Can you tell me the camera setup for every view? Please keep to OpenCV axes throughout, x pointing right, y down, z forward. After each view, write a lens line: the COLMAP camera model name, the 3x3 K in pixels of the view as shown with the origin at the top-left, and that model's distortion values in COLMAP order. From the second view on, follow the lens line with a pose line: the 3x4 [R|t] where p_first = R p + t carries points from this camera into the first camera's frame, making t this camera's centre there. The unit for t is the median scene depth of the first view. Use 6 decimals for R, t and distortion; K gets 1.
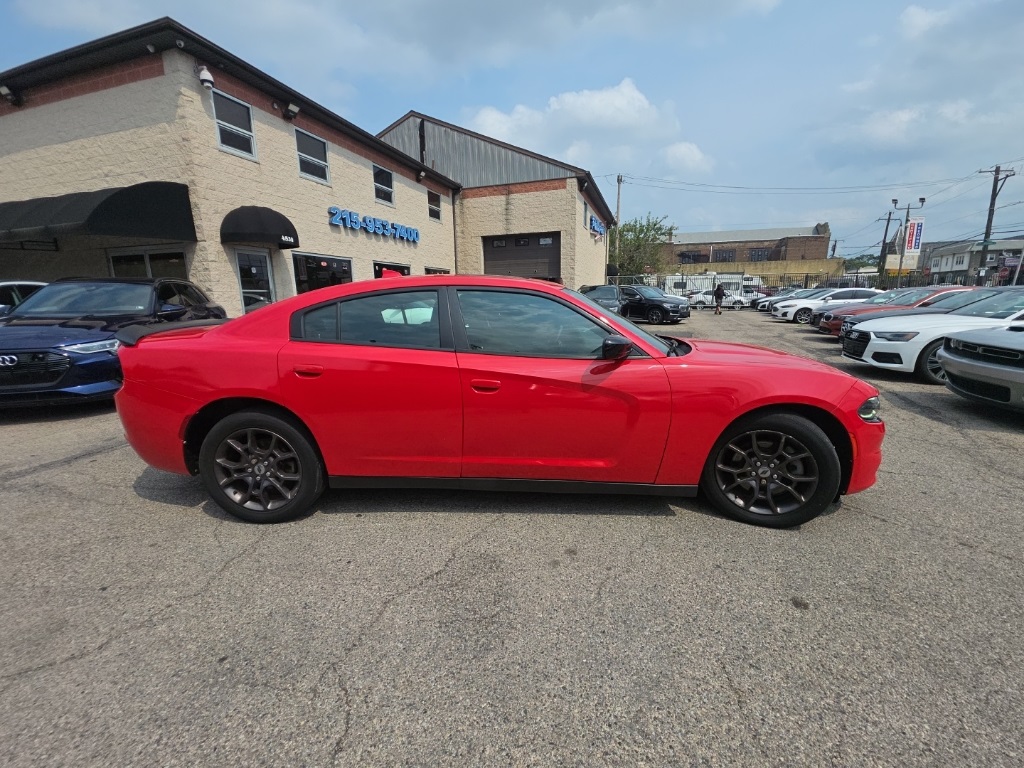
lens RADIAL K [[448.2, 0, 512.0], [0, 448.2, 384.0], [0, 0, 1]] dist [0.001525, -0.000860]
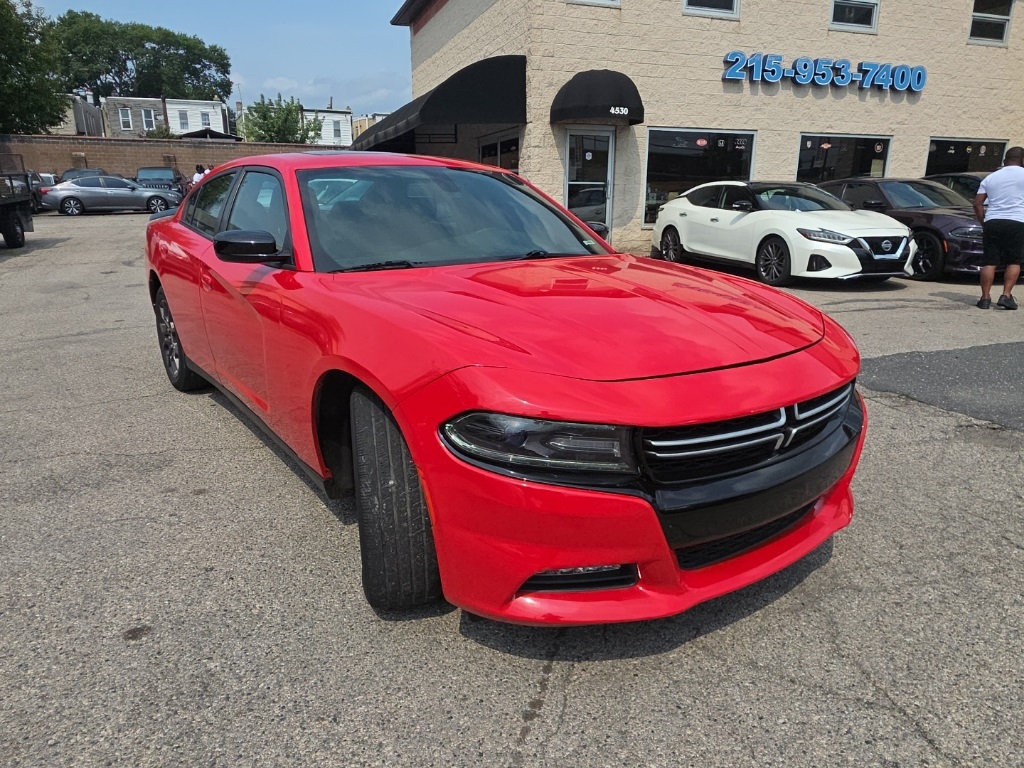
lens RADIAL K [[675.7, 0, 498.3], [0, 675.7, 389.5], [0, 0, 1]] dist [0.008398, -0.005343]
pose [[0.602106, 0.228962, -0.764882, 0.268637], [-0.161524, 0.973122, 0.164148, -0.020787], [0.781907, 0.024712, 0.622905, 0.124761]]
